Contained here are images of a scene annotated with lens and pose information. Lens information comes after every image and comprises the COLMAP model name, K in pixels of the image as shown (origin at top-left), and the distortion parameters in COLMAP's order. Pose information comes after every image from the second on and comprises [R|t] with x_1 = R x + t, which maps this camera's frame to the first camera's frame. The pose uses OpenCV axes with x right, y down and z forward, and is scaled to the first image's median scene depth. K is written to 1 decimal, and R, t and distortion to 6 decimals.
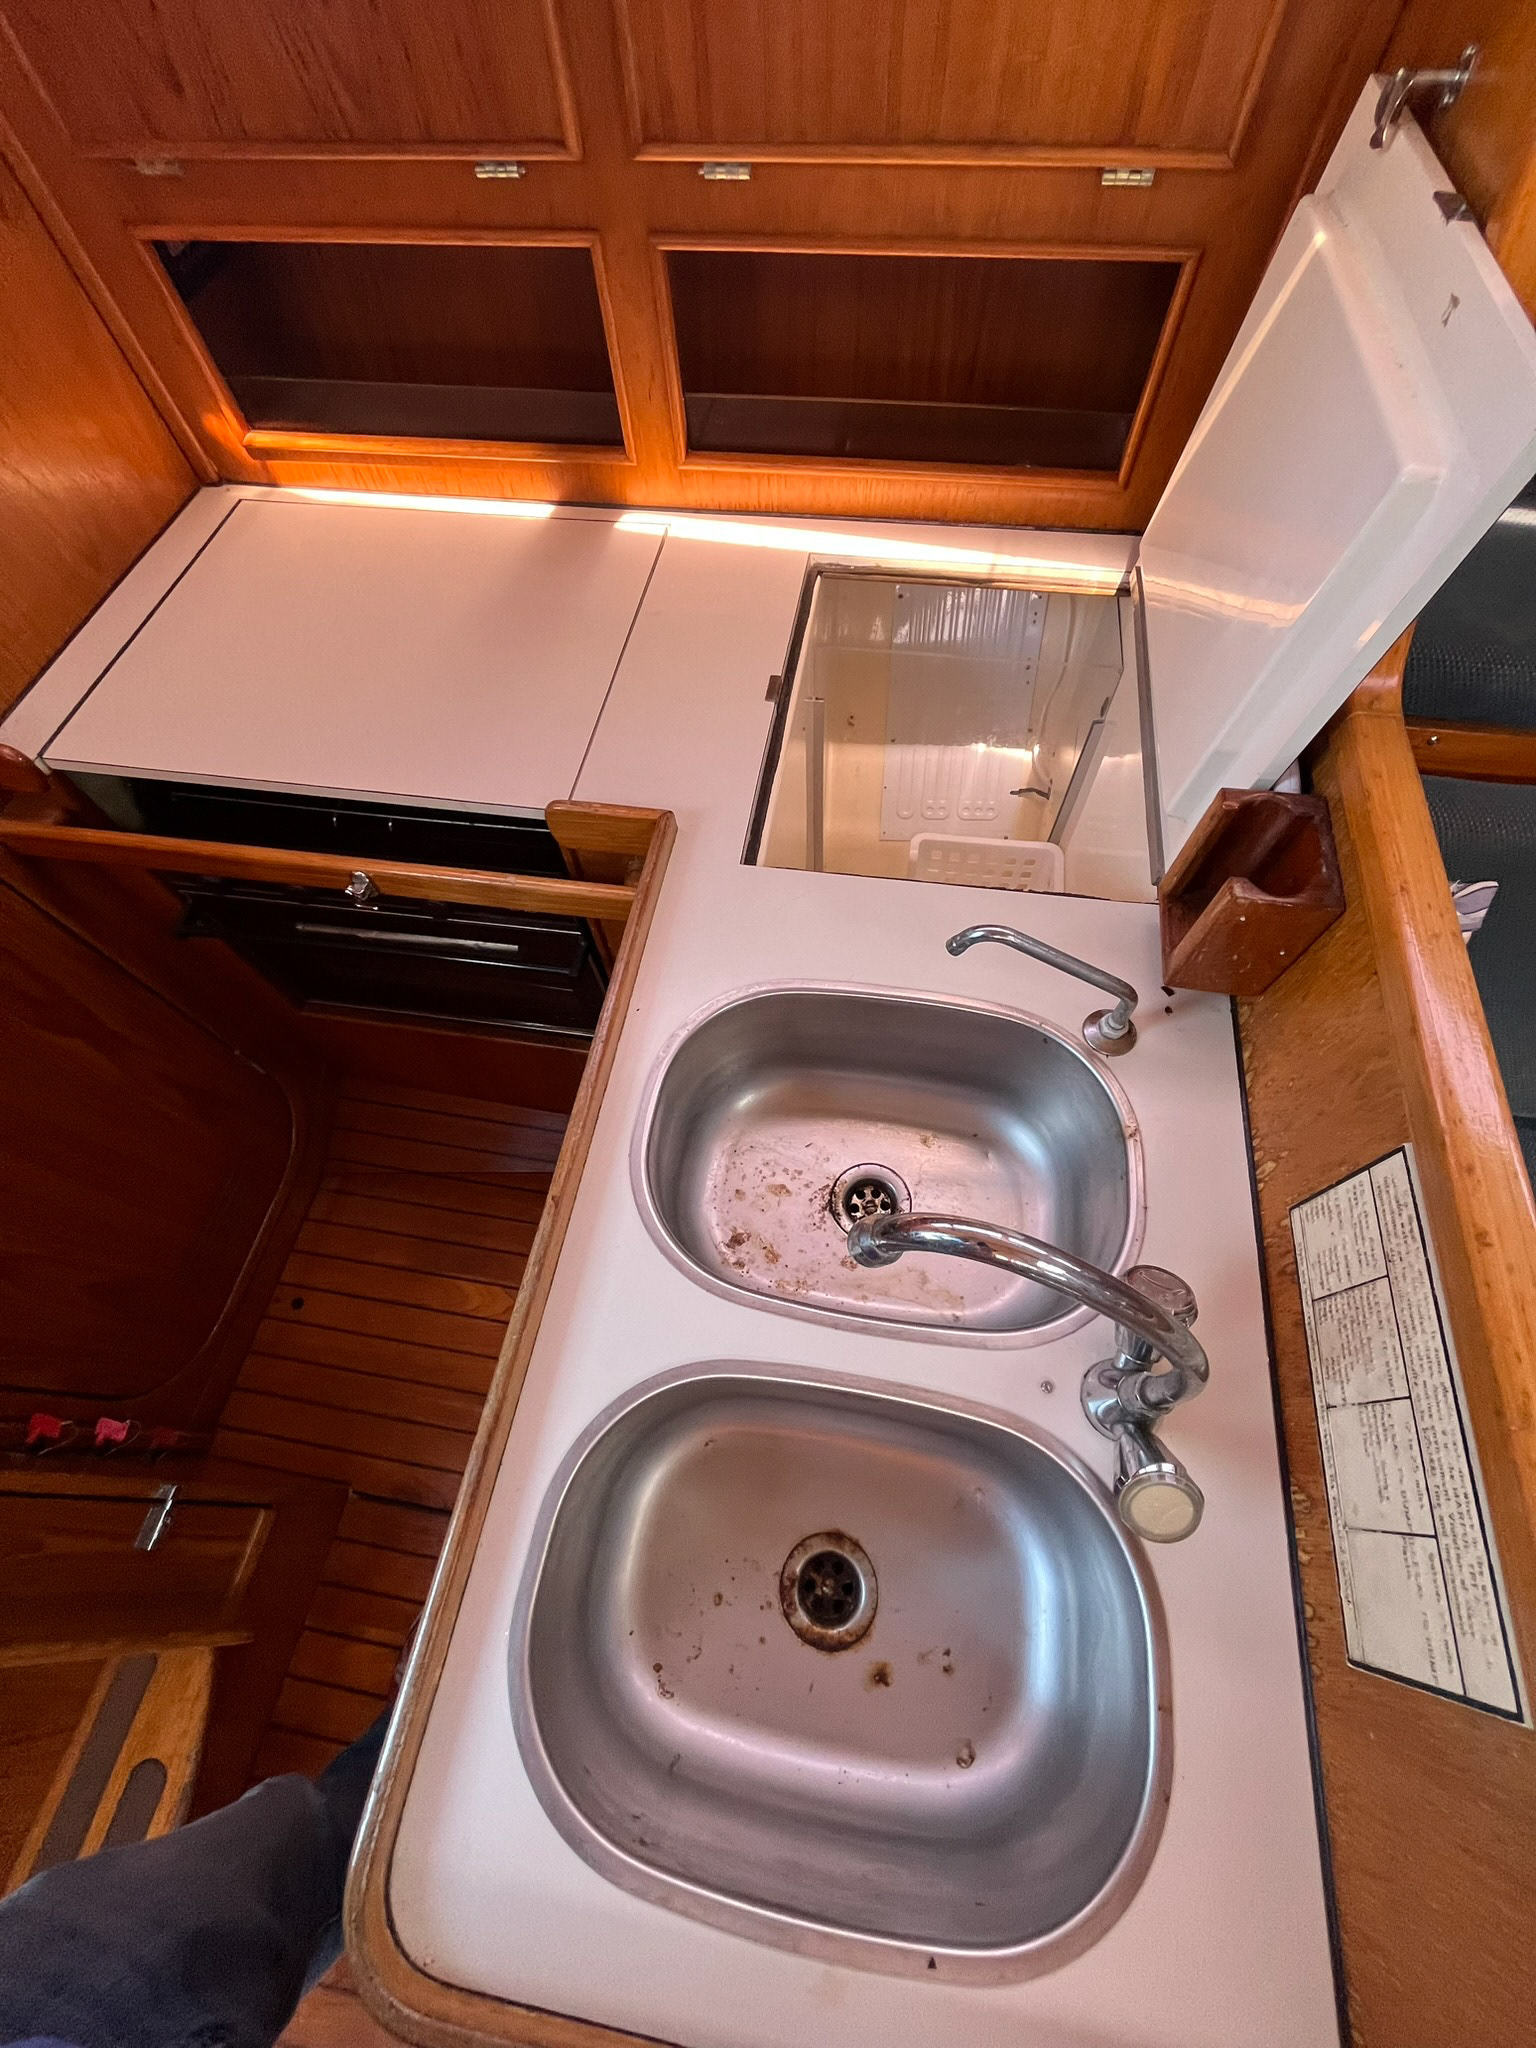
lens RADIAL K [[821.8, 0, 770.4], [0, 821.8, 1024.0], [0, 0, 1]] dist [-0.002626, -0.000254]
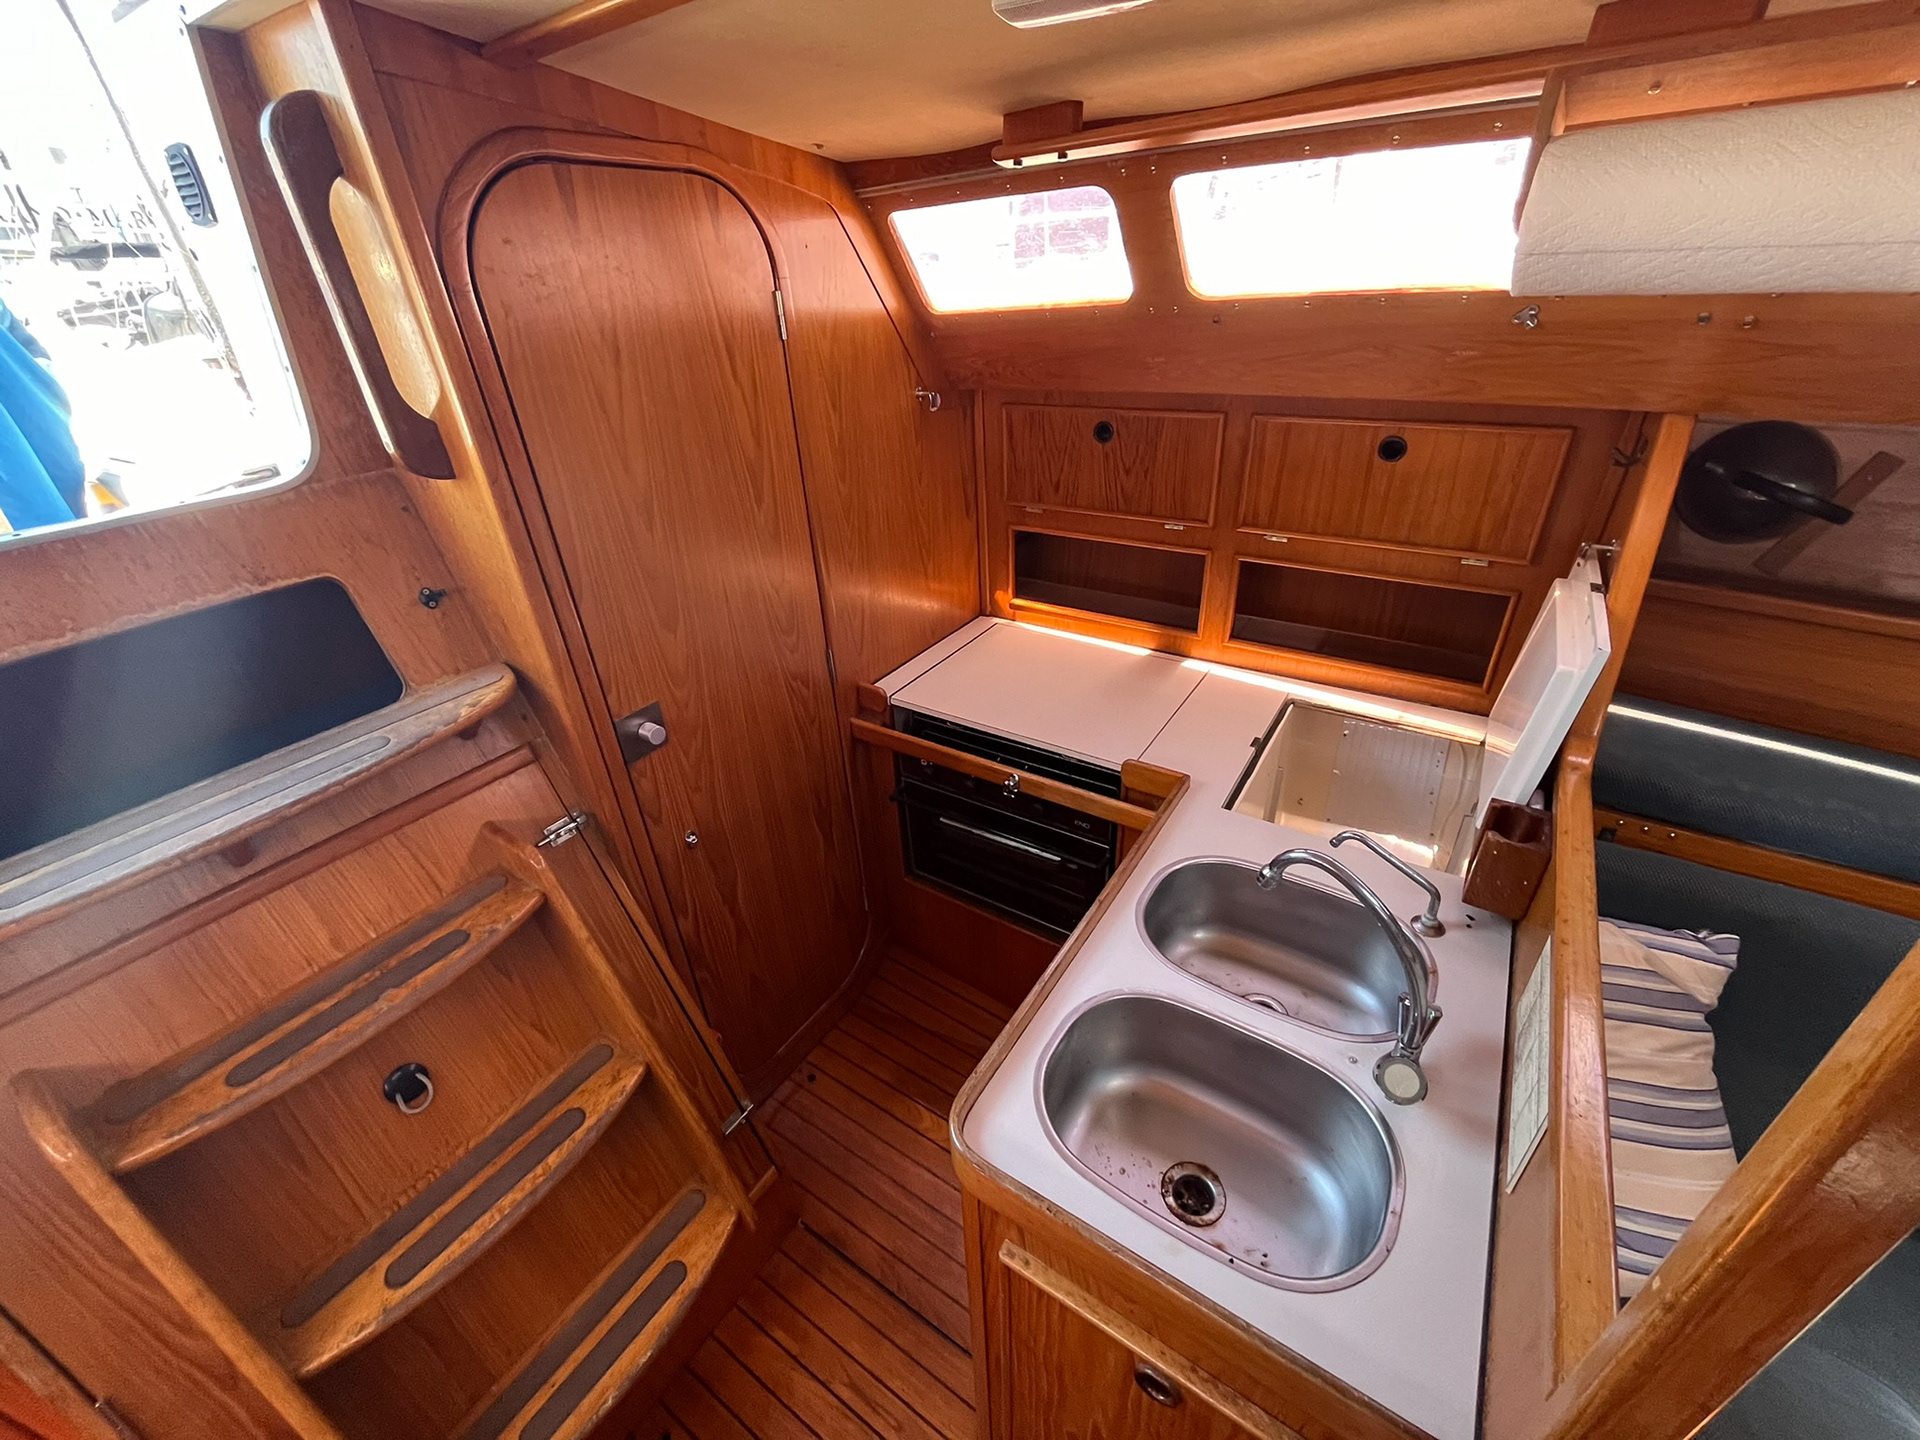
lens RADIAL K [[770.5, 0, 962.3], [0, 770.5, 717.8], [0, 0, 1]] dist [-0.002626, -0.000254]
pose [[0.912490, 0.197039, -0.358523, 0.012530], [-0.353056, 0.822018, -0.446808, 0.589527], [0.206674, 0.534286, 0.819649, -0.620955]]
